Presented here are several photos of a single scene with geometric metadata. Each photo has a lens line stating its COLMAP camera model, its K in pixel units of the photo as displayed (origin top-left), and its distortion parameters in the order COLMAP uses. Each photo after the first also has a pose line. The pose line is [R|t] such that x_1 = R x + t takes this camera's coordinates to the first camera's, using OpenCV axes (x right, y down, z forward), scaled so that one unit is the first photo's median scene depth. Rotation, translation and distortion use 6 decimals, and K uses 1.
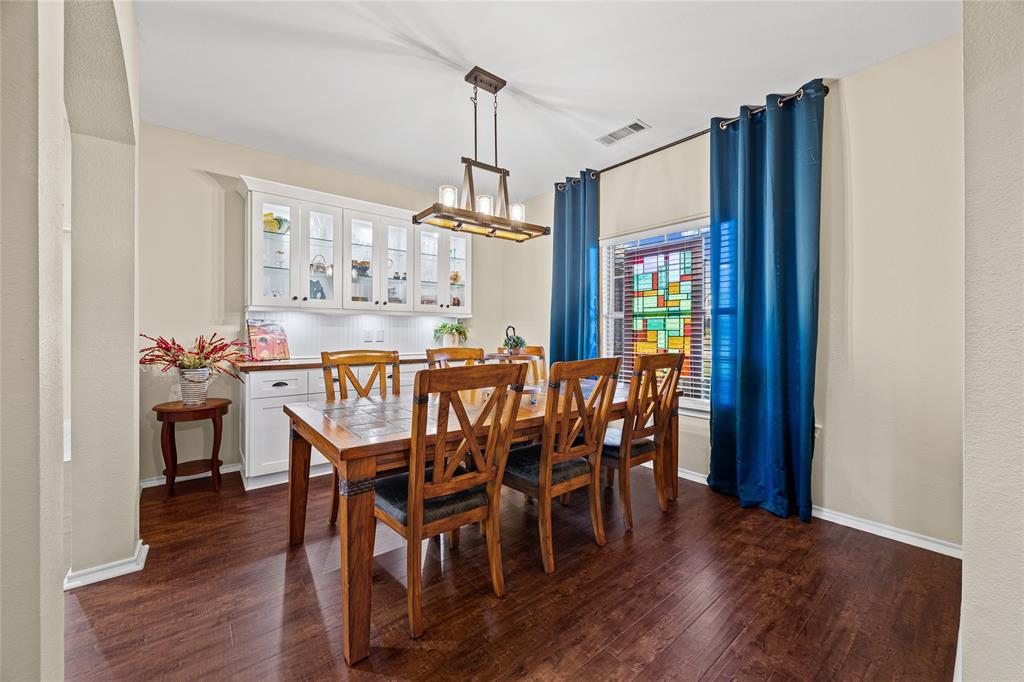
lens RADIAL K [[393.0, 0, 513.5], [0, 393.0, 332.2], [0, 0, 1]] dist [-0.004691, -0.000943]
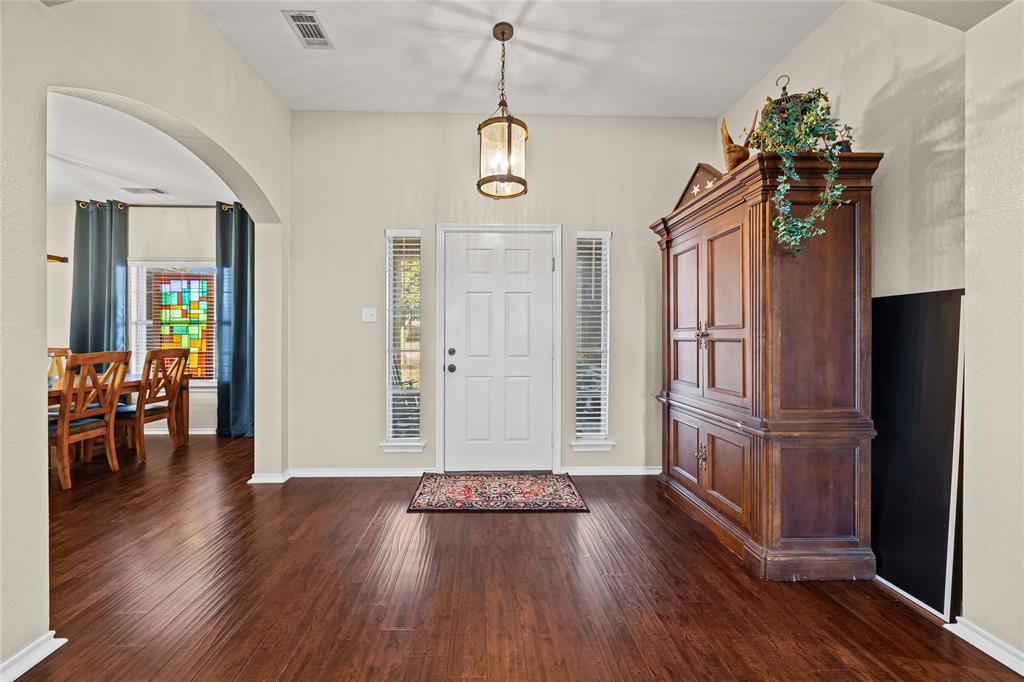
lens RADIAL K [[393.0, 0, 491.3], [0, 393.0, 337.4], [0, 0, 1]] dist [-0.004691, -0.000943]
pose [[0.611879, 0.001681, 0.790949, -0.060279], [0.002778, 0.999987, -0.004275, 0.015256], [-0.790946, 0.004814, 0.611867, -0.756699]]
